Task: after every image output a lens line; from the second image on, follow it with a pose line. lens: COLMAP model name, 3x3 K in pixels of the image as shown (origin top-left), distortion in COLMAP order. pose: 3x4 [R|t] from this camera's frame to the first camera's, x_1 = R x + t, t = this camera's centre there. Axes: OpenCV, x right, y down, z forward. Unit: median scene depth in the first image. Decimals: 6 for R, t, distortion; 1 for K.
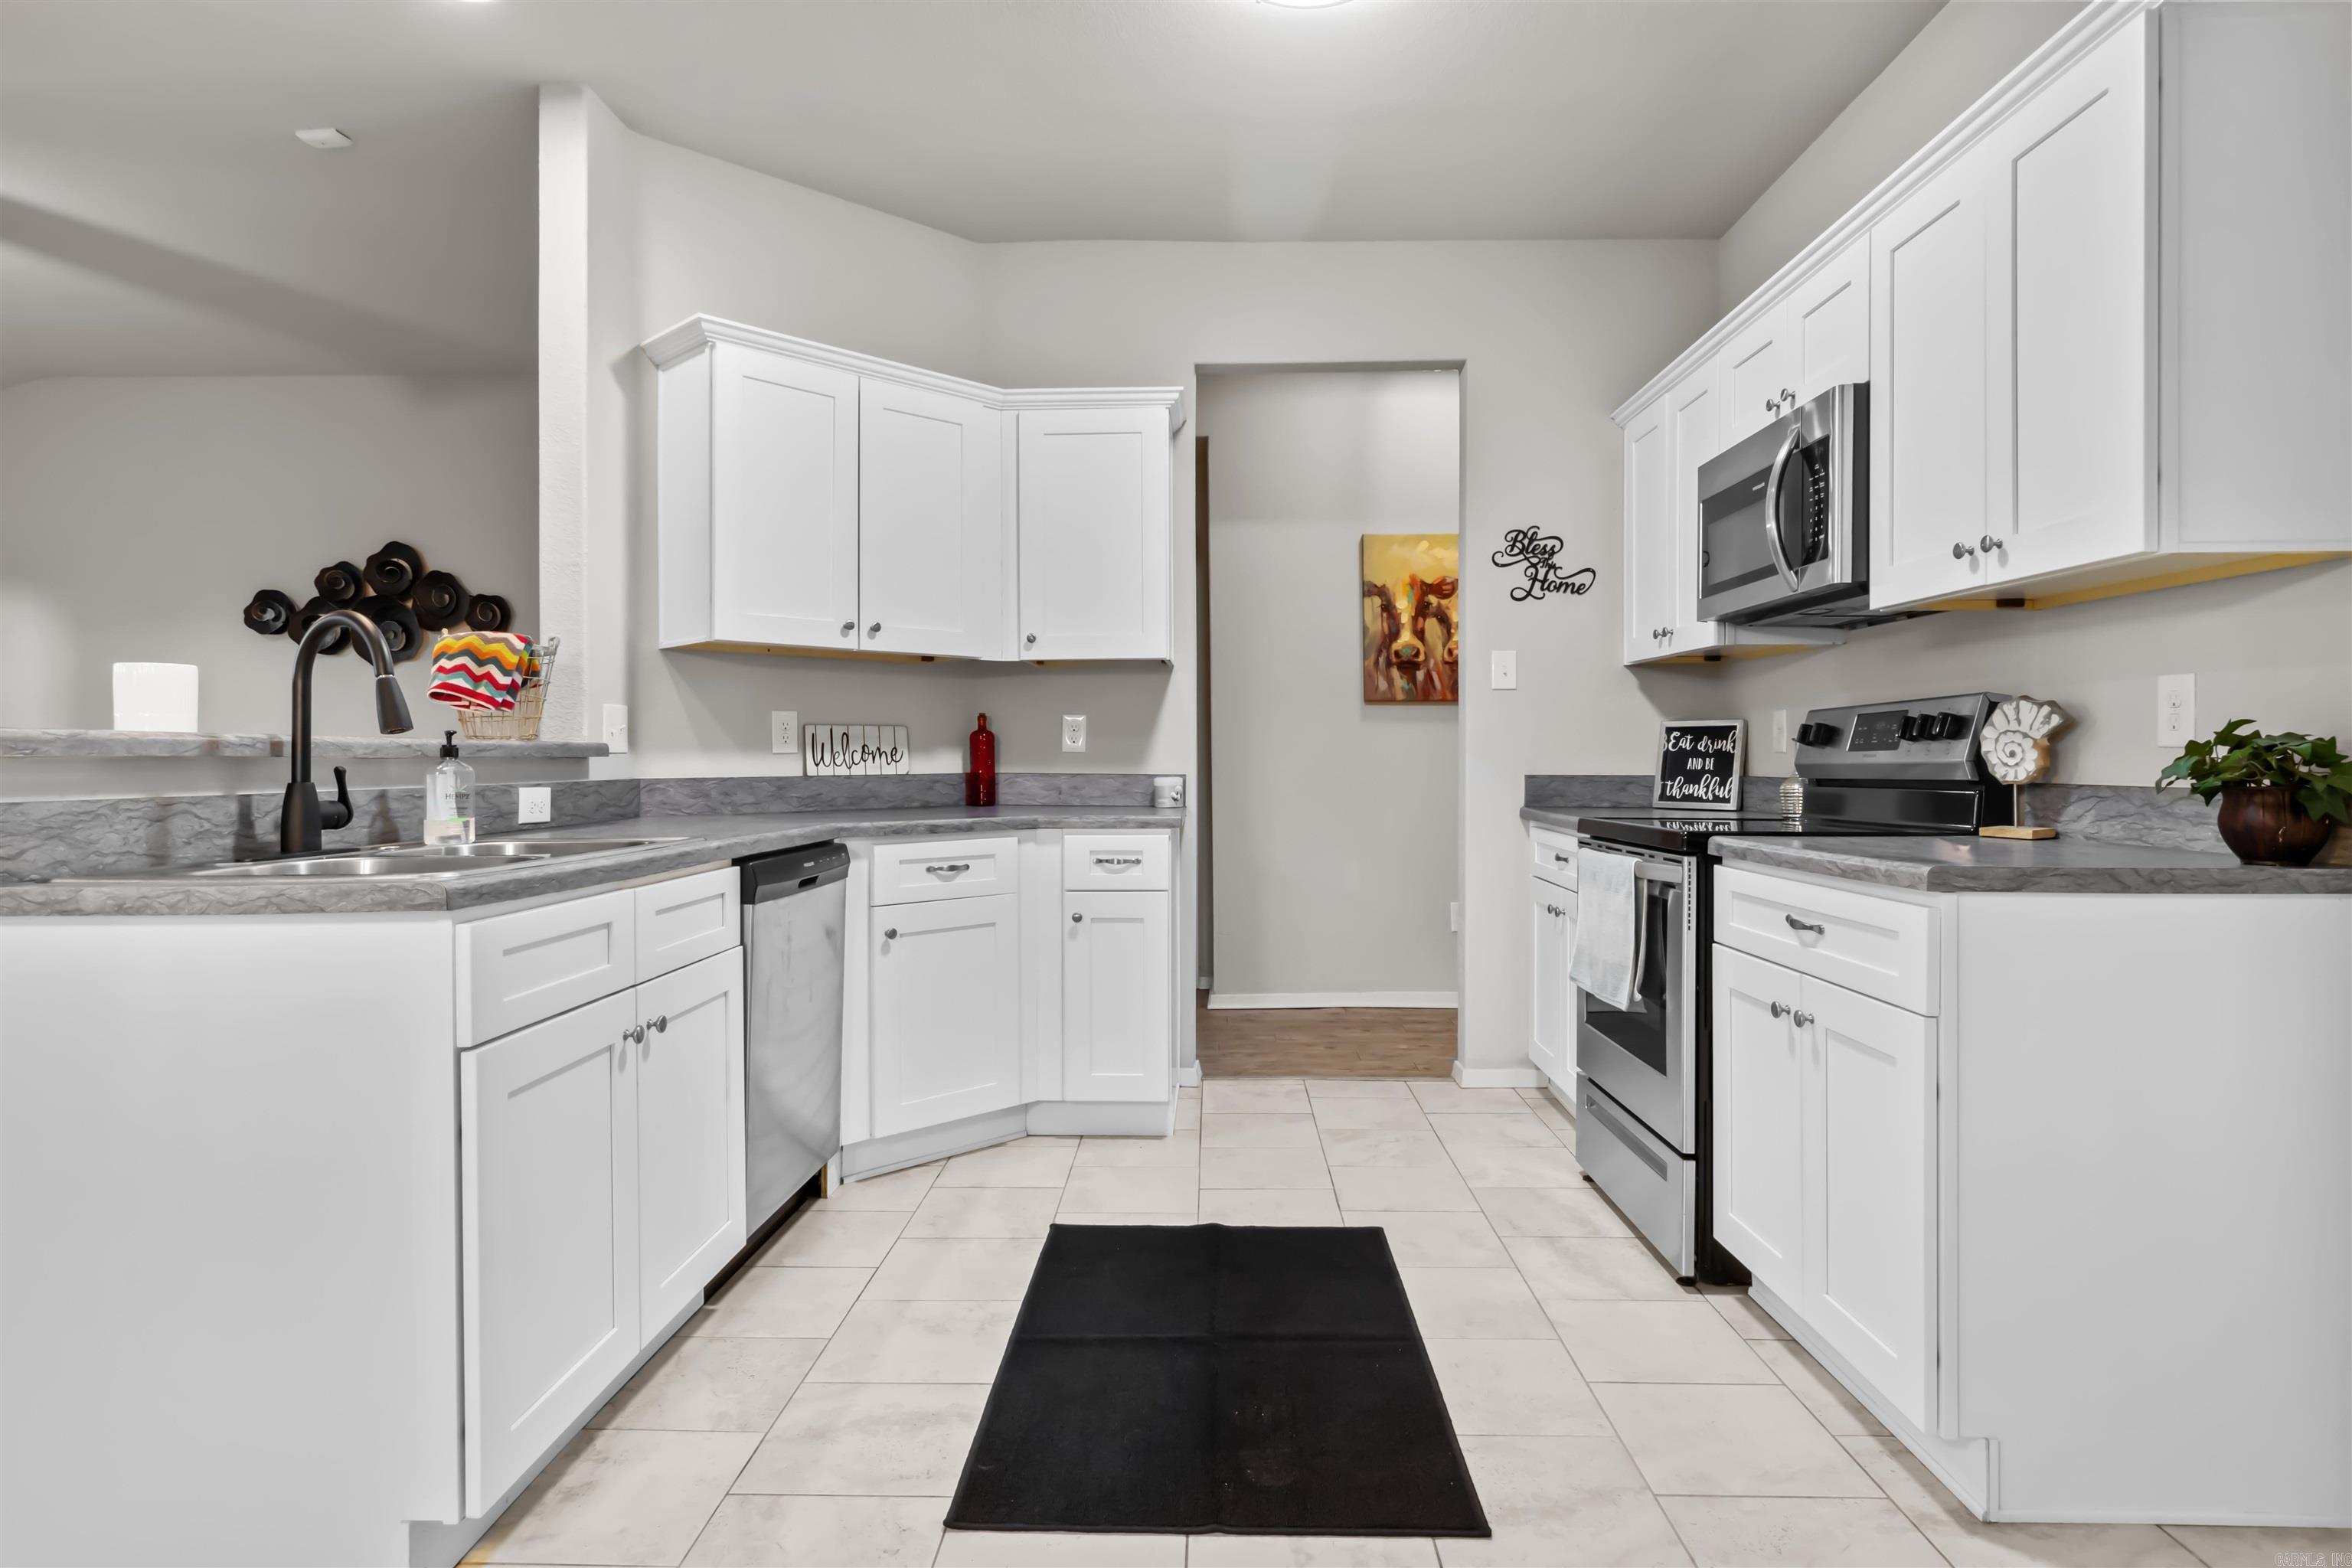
lens RADIAL K [[1311.4, 0, 1179.7], [0, 1311.4, 770.4], [0, 0, 1]] dist [-0.001166, -0.000146]
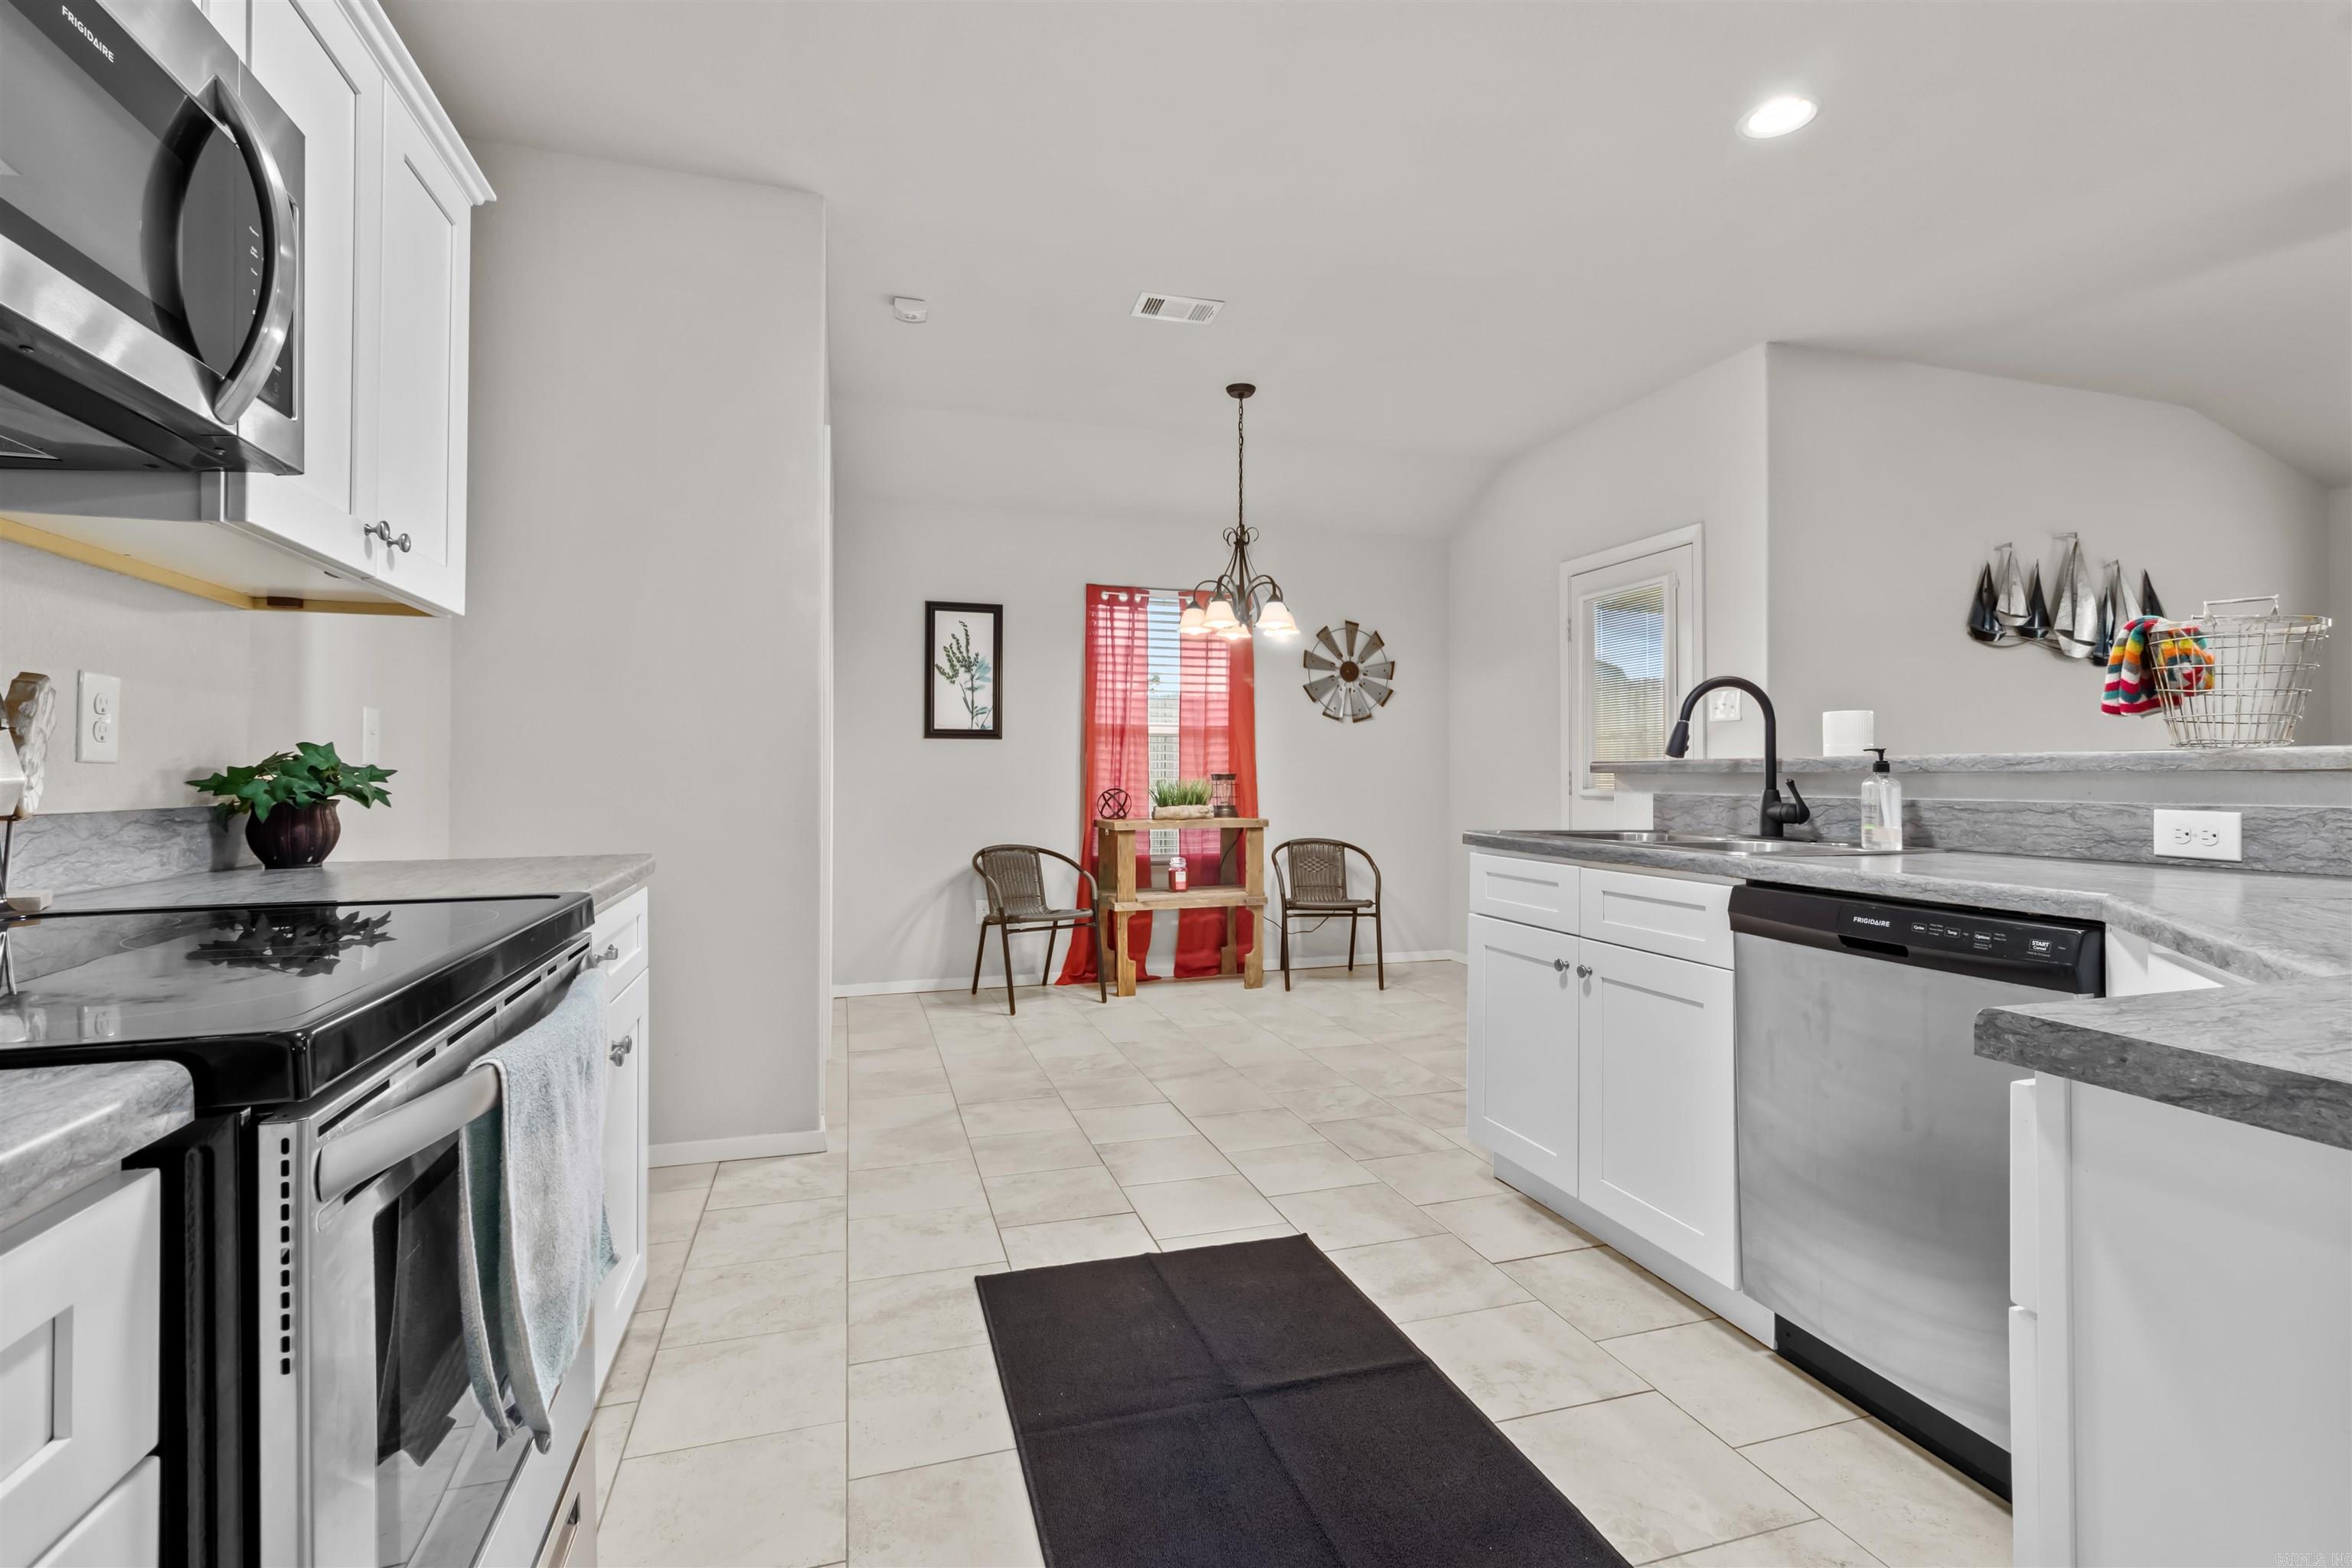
lens RADIAL K [[1099.2, 0, 1189.8], [0, 1099.2, 770.9], [0, 0, 1]] dist [0.008149, 0.000362]
pose [[-0.947685, 0.000625, -0.319208, 0.324510], [-0.000735, 0.999991, 0.004139, -0.015234], [0.319208, 0.004157, -0.947676, 1.816919]]
